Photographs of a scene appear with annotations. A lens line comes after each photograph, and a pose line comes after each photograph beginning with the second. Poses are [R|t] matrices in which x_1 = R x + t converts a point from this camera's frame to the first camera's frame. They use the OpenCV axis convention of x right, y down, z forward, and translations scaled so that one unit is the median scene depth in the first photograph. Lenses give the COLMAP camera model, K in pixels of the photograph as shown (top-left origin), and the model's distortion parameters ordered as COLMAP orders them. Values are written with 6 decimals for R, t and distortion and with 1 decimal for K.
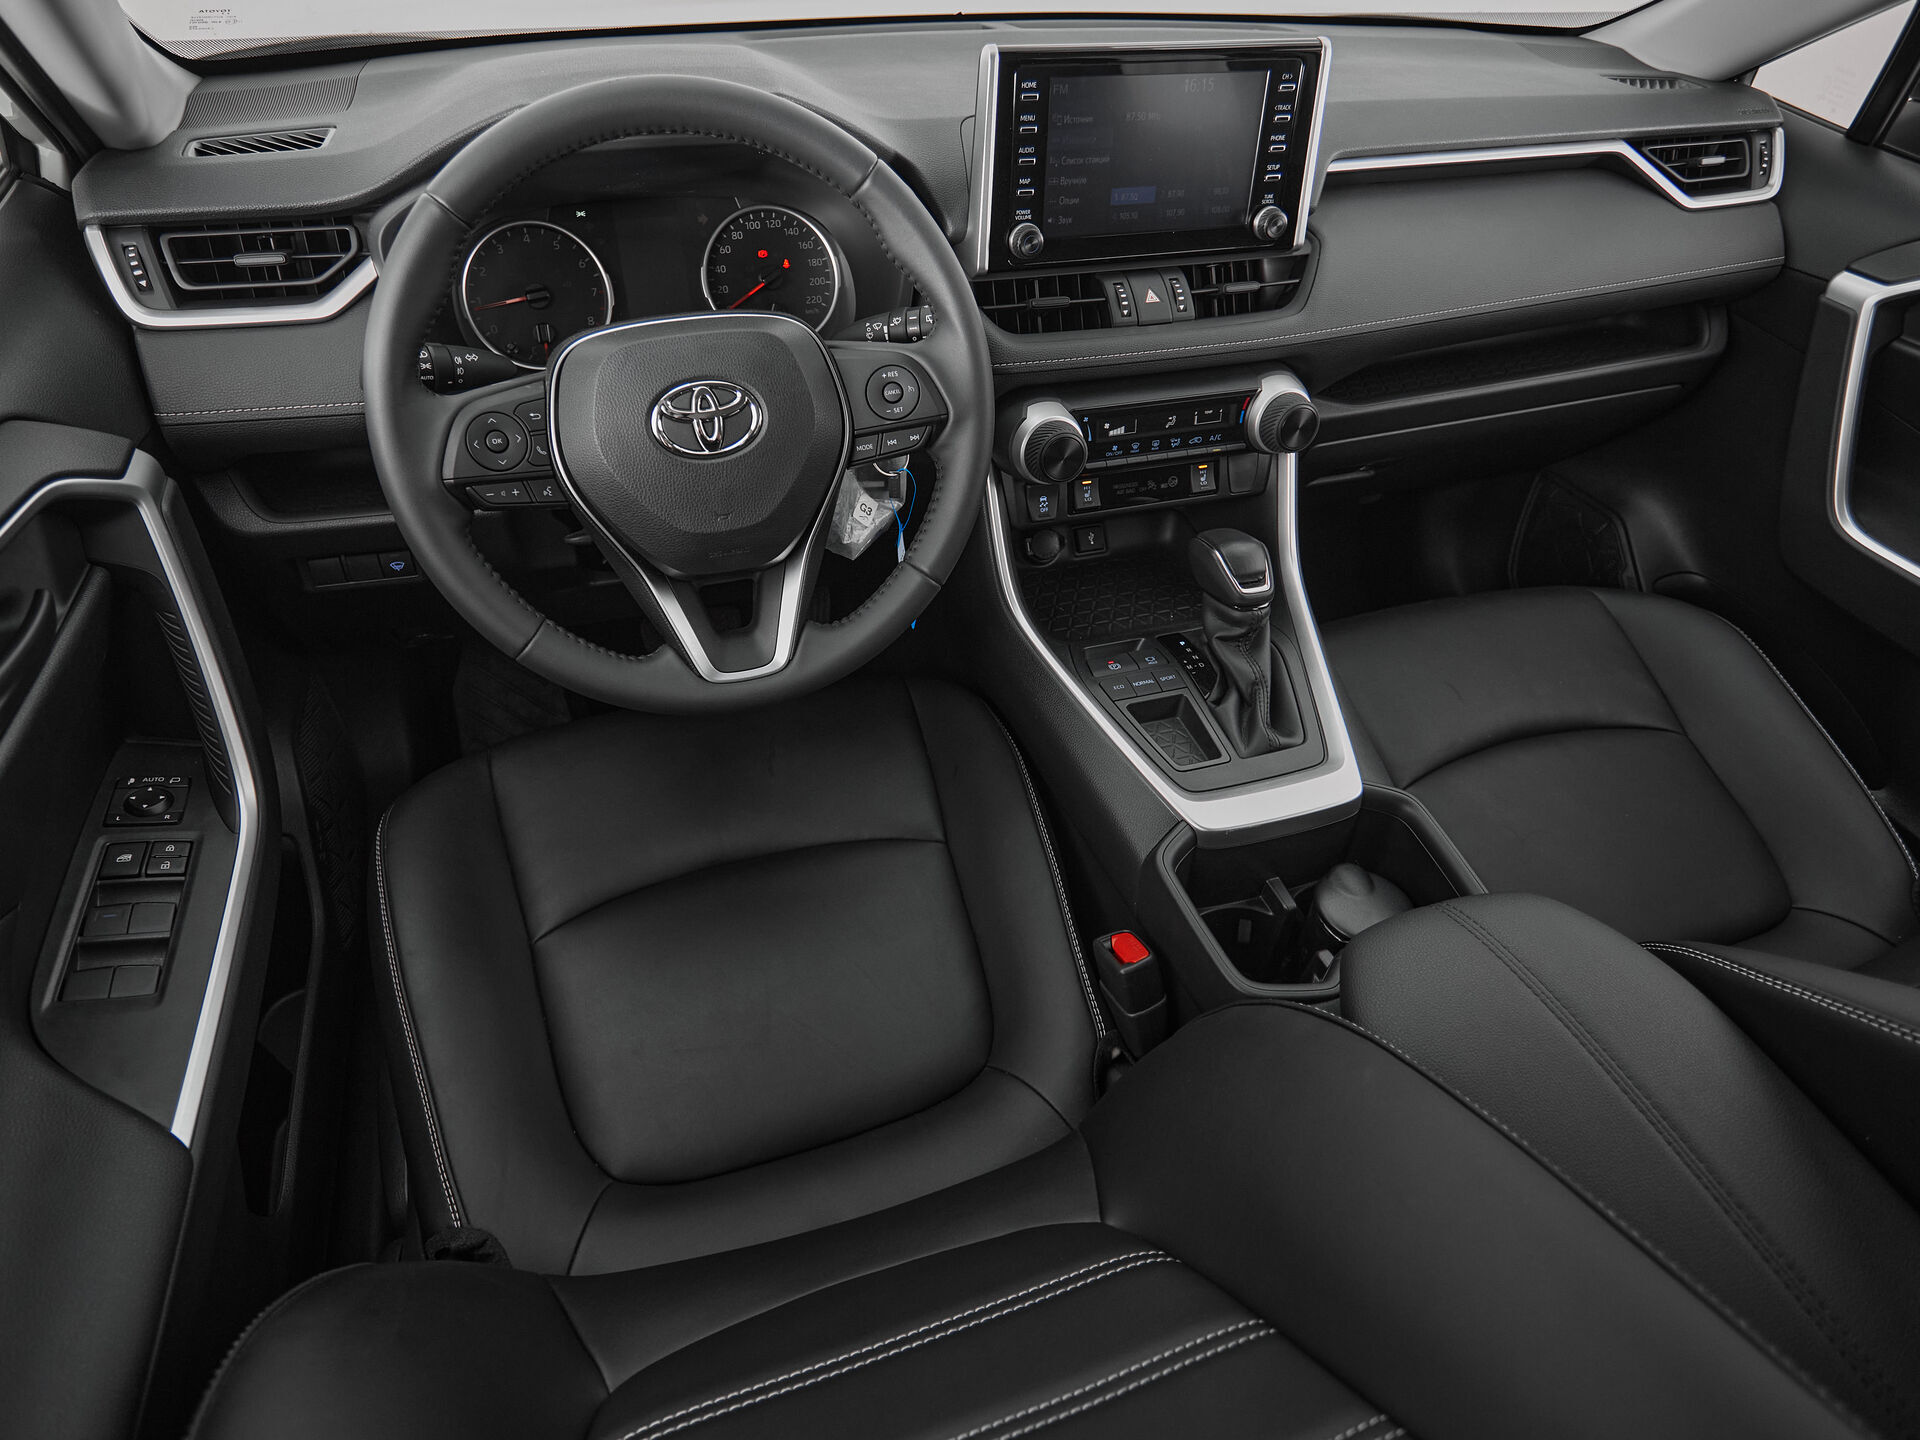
lens RADIAL K [[1108.1, 0, 928.5], [0, 1108.1, 702.3], [0, 0, 1]] dist [0.004375, -0.008799]
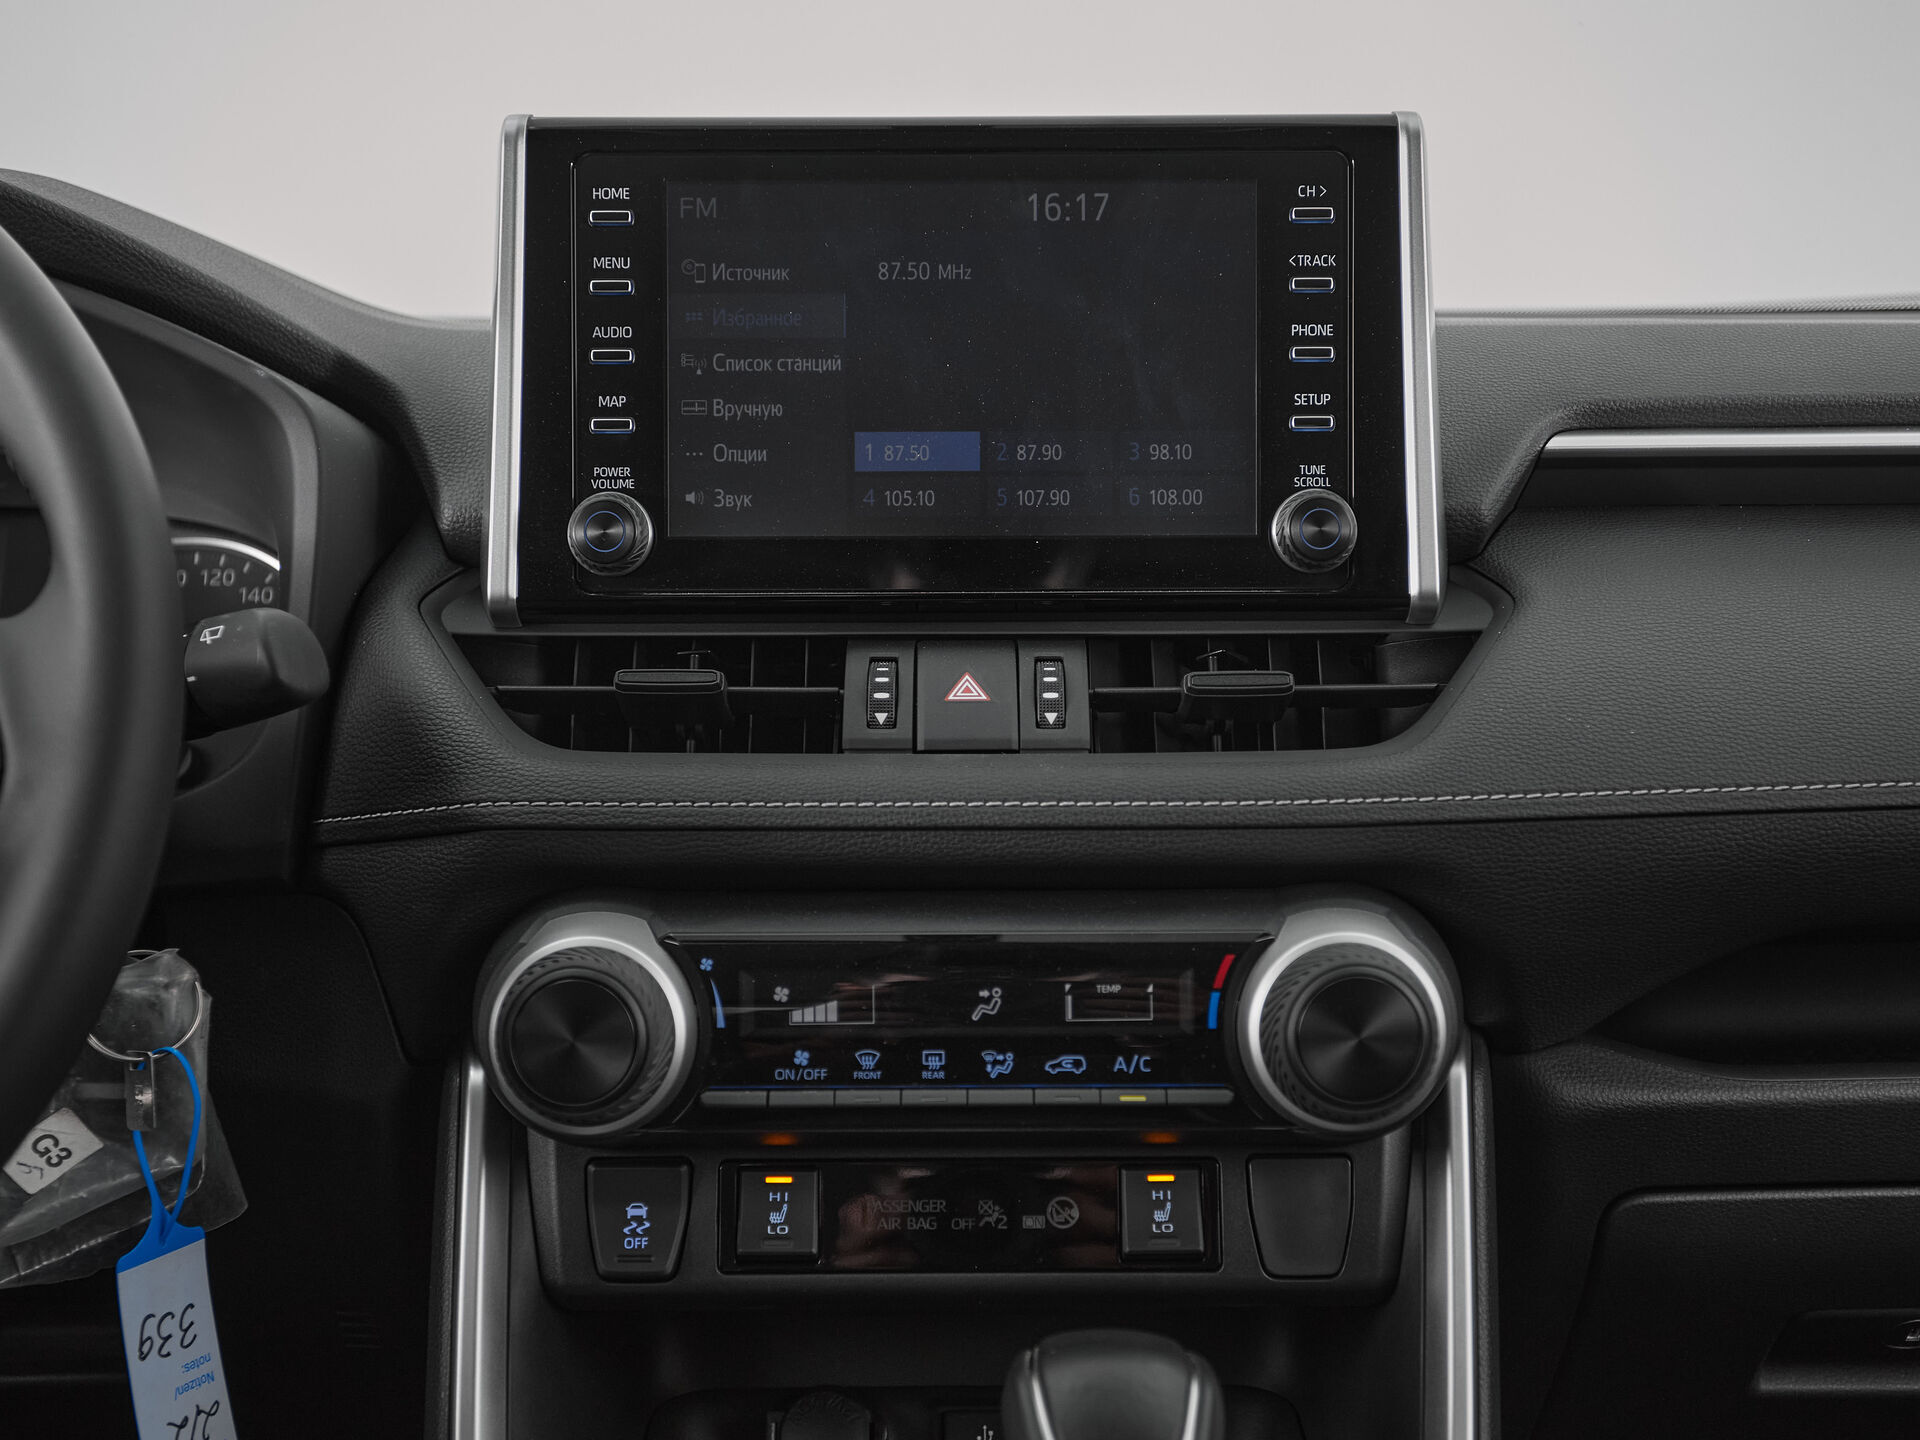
lens RADIAL K [[2520.7, 0, 976.3], [0, 2520.7, 748.2], [0, 0, 1]] dist [0.037009, 0.000000]
pose [[0.951139, 0.003930, -0.308739, 0.470546], [-0.170367, 0.840607, -0.514154, 0.085976], [0.257508, 0.541631, 0.800203, 0.338629]]
